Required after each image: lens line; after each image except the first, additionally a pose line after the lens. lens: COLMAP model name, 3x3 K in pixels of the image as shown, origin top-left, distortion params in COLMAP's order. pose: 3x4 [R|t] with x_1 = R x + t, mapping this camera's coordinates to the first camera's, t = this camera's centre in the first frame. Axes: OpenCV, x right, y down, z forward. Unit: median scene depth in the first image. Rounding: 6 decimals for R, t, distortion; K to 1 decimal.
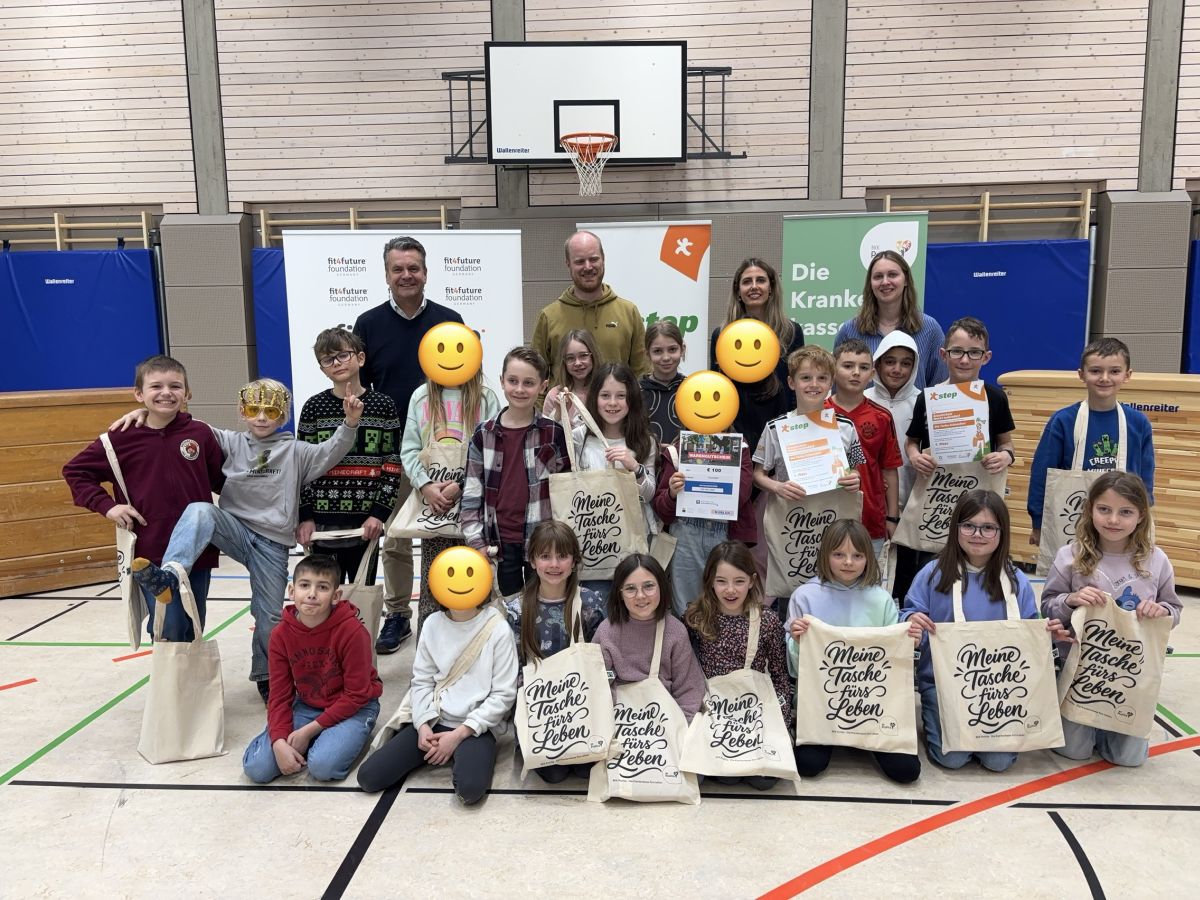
lens RADIAL K [[918.6, 0, 599.9], [0, 918.6, 446.9], [0, 0, 1]] dist [0.031840, -0.008112]
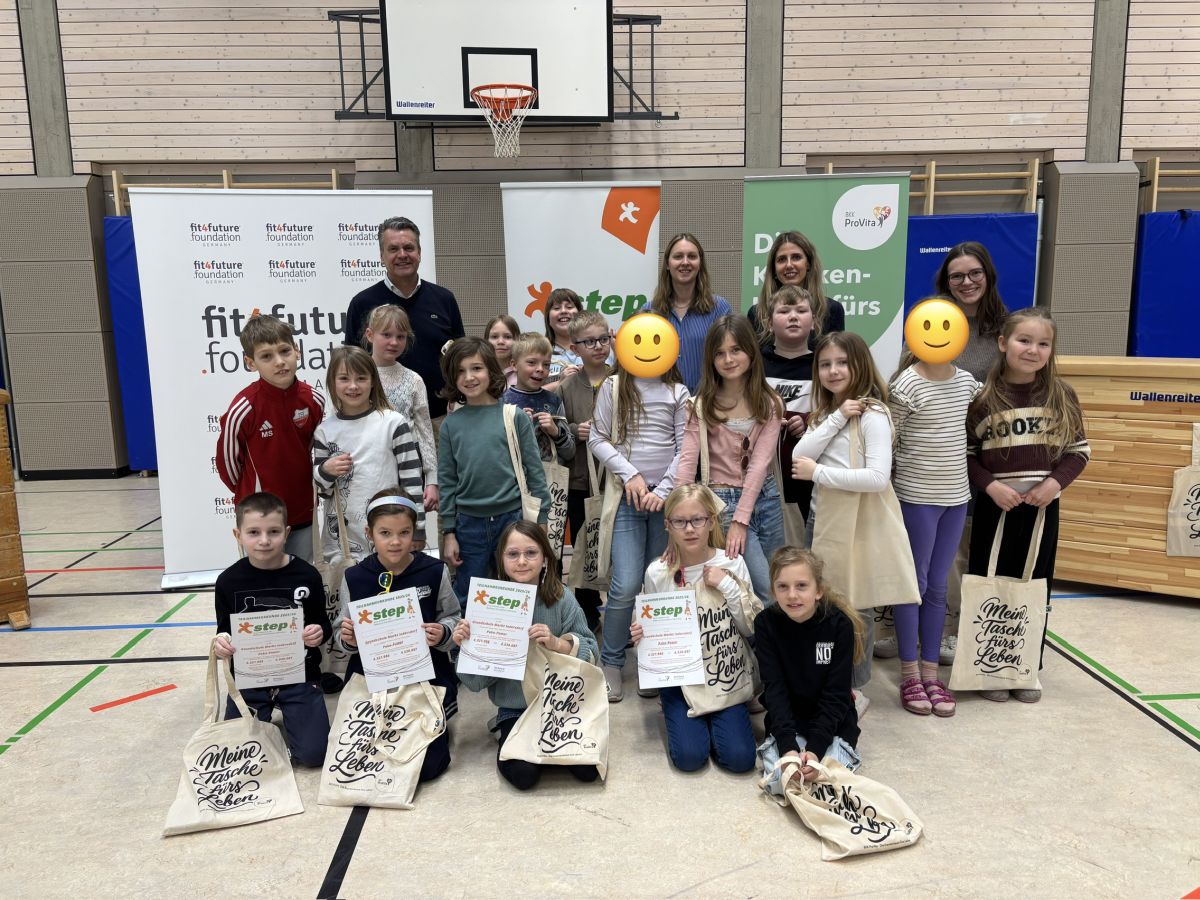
lens RADIAL K [[919.8, 0, 599.4], [0, 919.8, 450.8], [0, 0, 1]] dist [0.030739, -0.007688]
pose [[0.994278, -0.021272, 0.104685, -0.019062], [0.018789, 0.999520, 0.024648, -0.013471], [-0.105159, -0.022540, 0.994200, 0.104206]]
